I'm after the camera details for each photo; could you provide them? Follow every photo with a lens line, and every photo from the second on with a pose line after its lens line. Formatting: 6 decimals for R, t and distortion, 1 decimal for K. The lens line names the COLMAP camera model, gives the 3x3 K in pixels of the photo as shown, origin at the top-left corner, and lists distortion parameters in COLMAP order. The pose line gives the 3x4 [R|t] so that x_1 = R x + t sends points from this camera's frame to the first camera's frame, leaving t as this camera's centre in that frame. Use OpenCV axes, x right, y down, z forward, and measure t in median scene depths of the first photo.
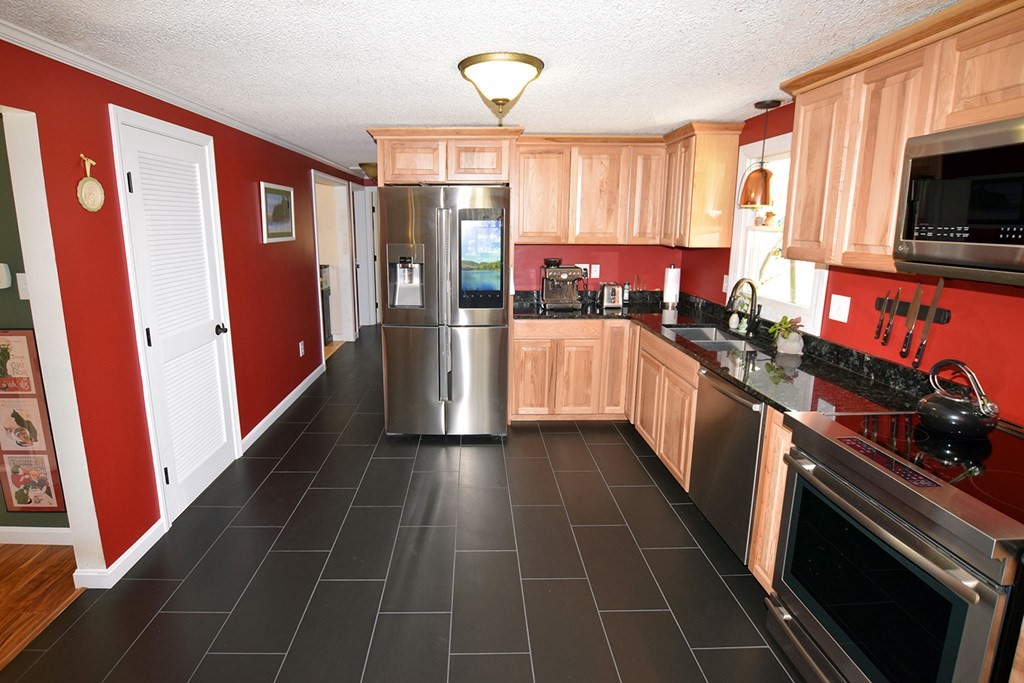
lens RADIAL K [[509.3, 0, 496.5], [0, 509.3, 315.0], [0, 0, 1]] dist [-0.033039, 0.004226]
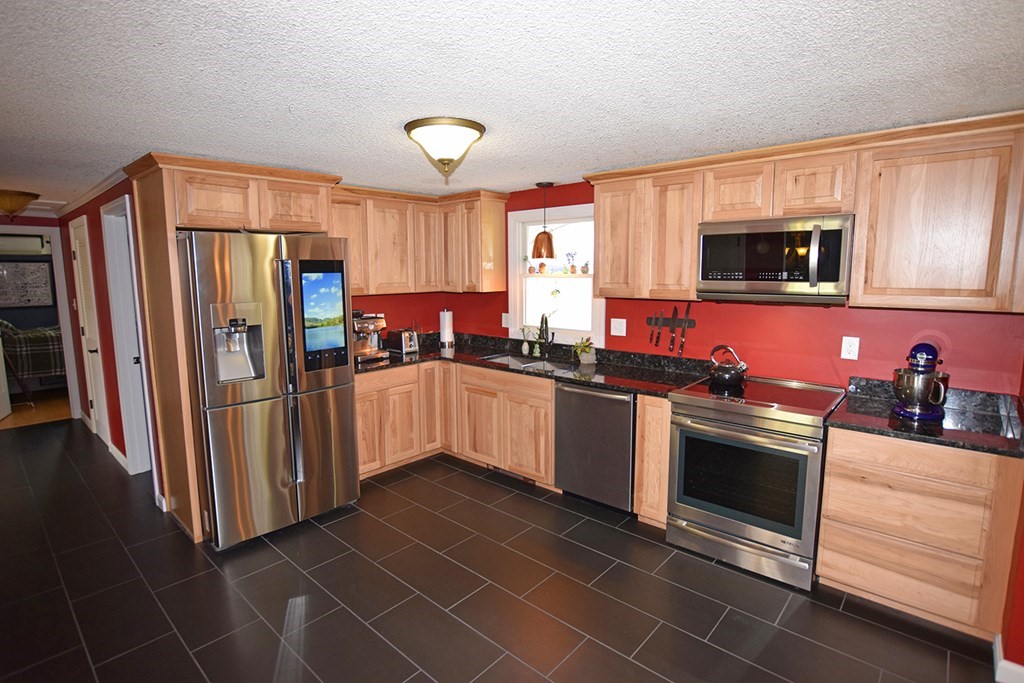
lens RADIAL K [[509.3, 0, 517.0], [0, 509.3, 335.1], [0, 0, 1]] dist [-0.033039, 0.004226]
pose [[0.676992, -0.101142, 0.729008, -0.464222], [0.140079, 0.990114, 0.007284, -0.031978], [-0.722537, 0.097187, 0.684467, 0.131458]]
